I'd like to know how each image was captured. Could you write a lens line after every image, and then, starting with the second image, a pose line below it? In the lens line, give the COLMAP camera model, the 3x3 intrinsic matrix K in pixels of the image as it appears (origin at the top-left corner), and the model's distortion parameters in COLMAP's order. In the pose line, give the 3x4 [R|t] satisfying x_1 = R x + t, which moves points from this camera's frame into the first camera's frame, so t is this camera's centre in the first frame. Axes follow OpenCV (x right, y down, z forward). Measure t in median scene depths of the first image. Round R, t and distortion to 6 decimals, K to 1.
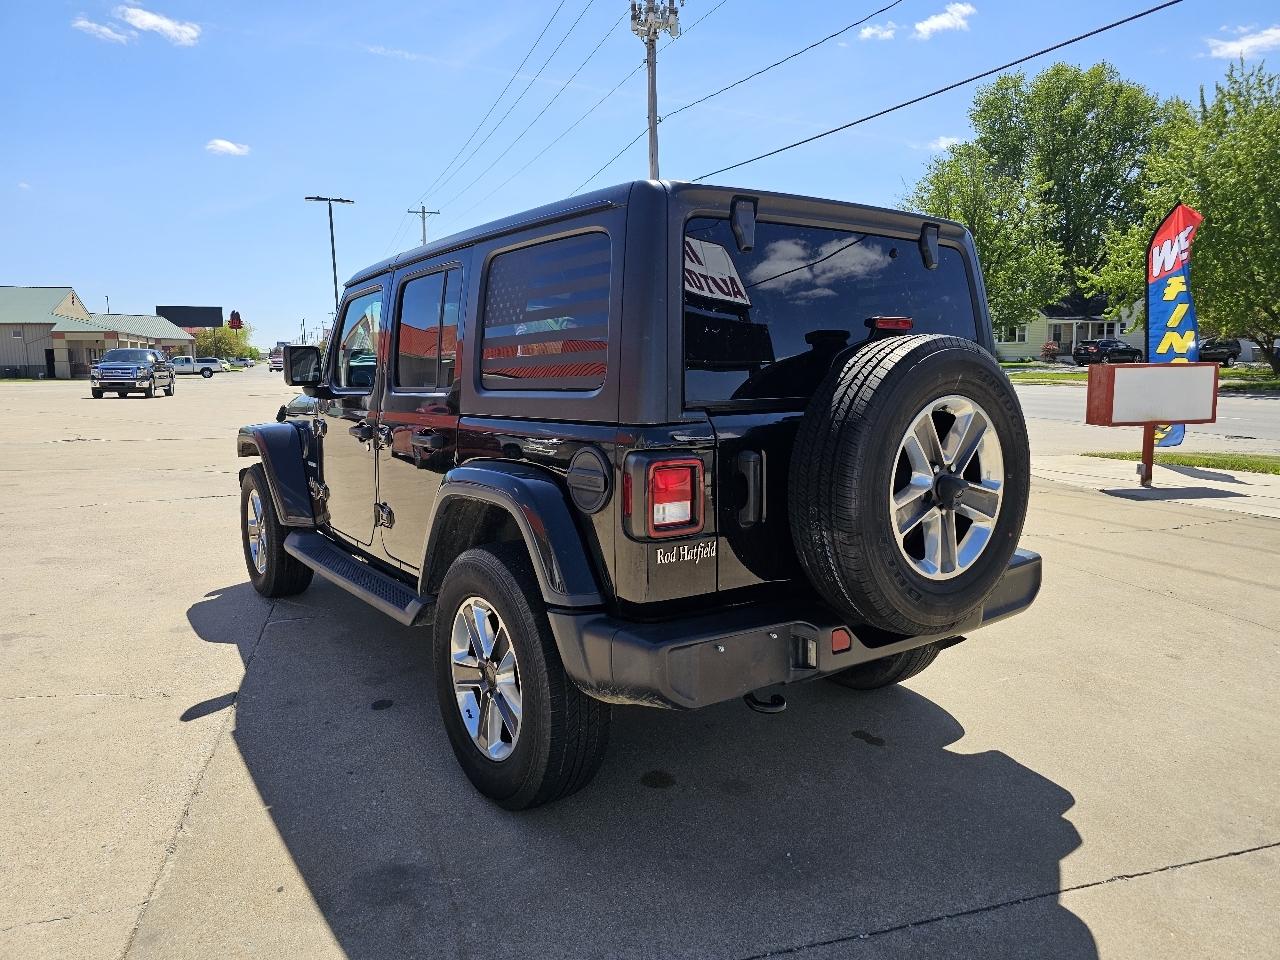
lens RADIAL K [[862.3, 0, 637.0], [0, 862.3, 474.3], [0, 0, 1]] dist [0.048365, -0.039794]
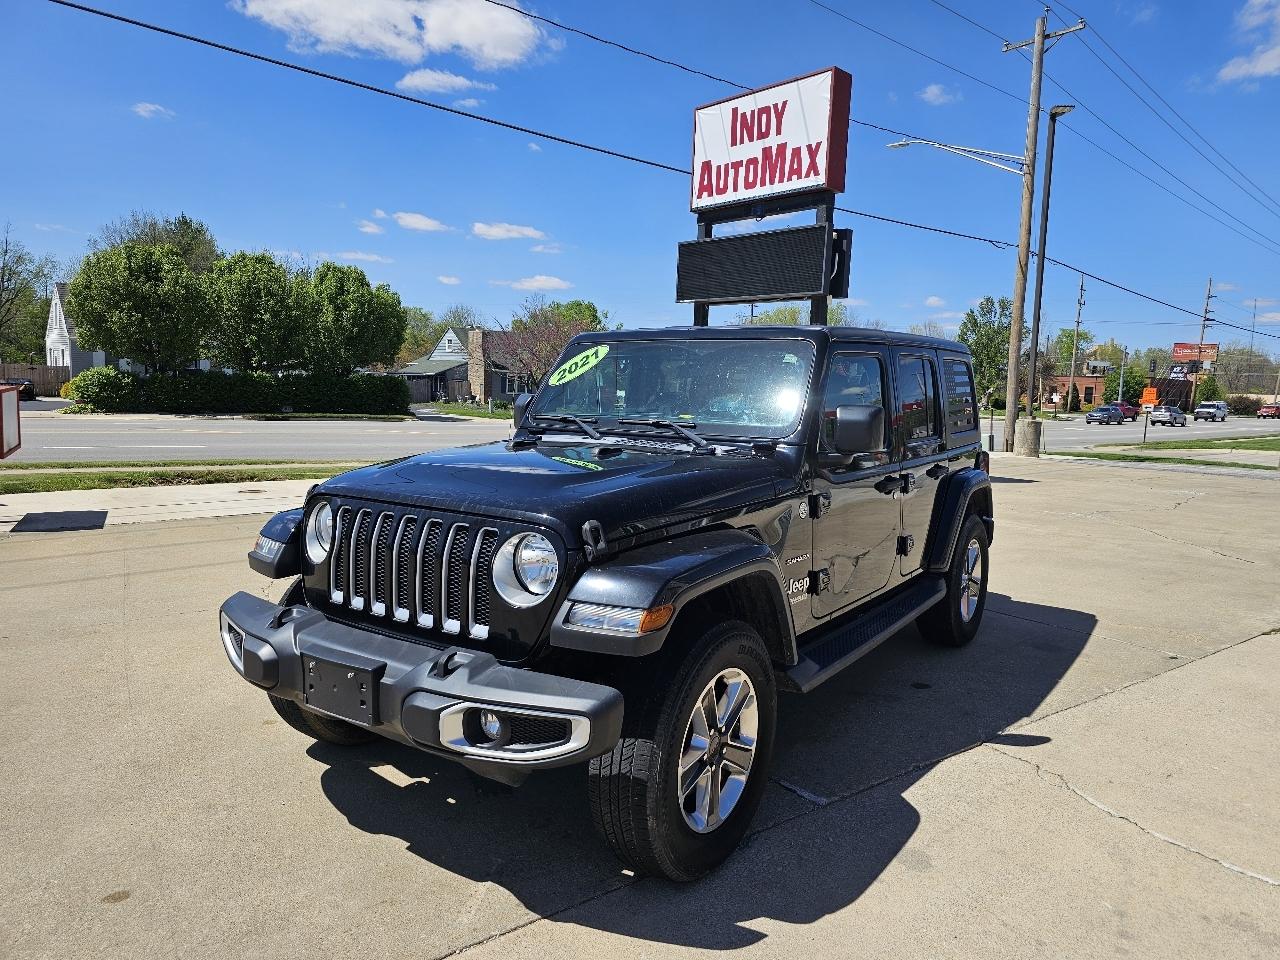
lens RADIAL K [[855.3, 0, 652.9], [0, 855.3, 476.9], [0, 0, 1]] dist [0.052042, -0.043998]
pose [[-0.346139, -0.101025, 0.932728, -1.033281], [0.092893, 0.985609, 0.141226, -0.201756], [-0.933573, 0.135528, -0.331773, 1.375260]]
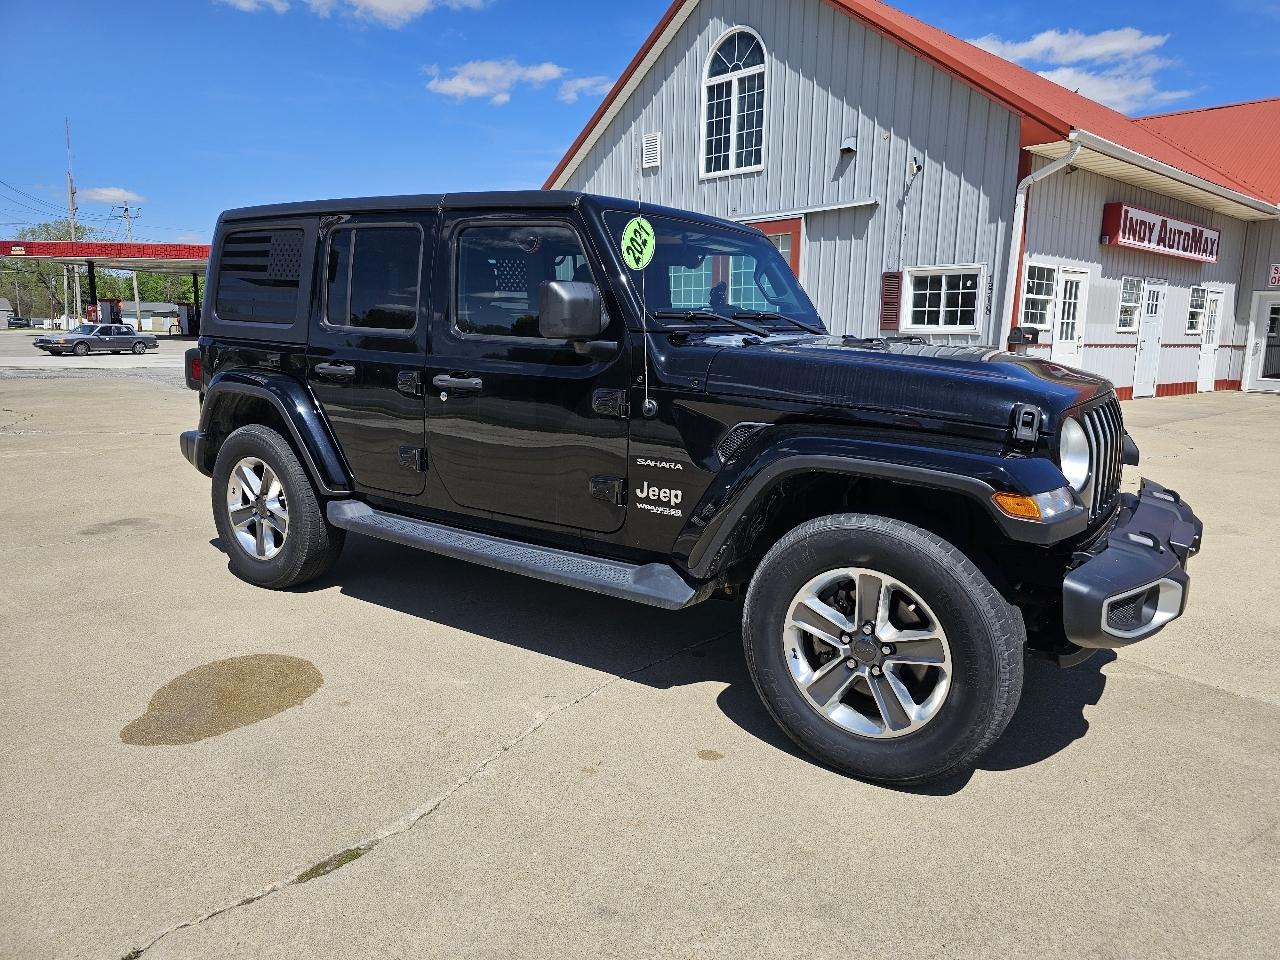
lens RADIAL K [[862.5, 0, 648.6], [0, 862.5, 478.6], [0, 0, 1]] dist [0.047092, -0.039743]
pose [[-0.939823, 0.053905, -0.337382, 0.144646], [-0.052506, 0.952957, 0.298523, -0.225234], [0.337602, 0.298273, -0.892781, 1.816149]]
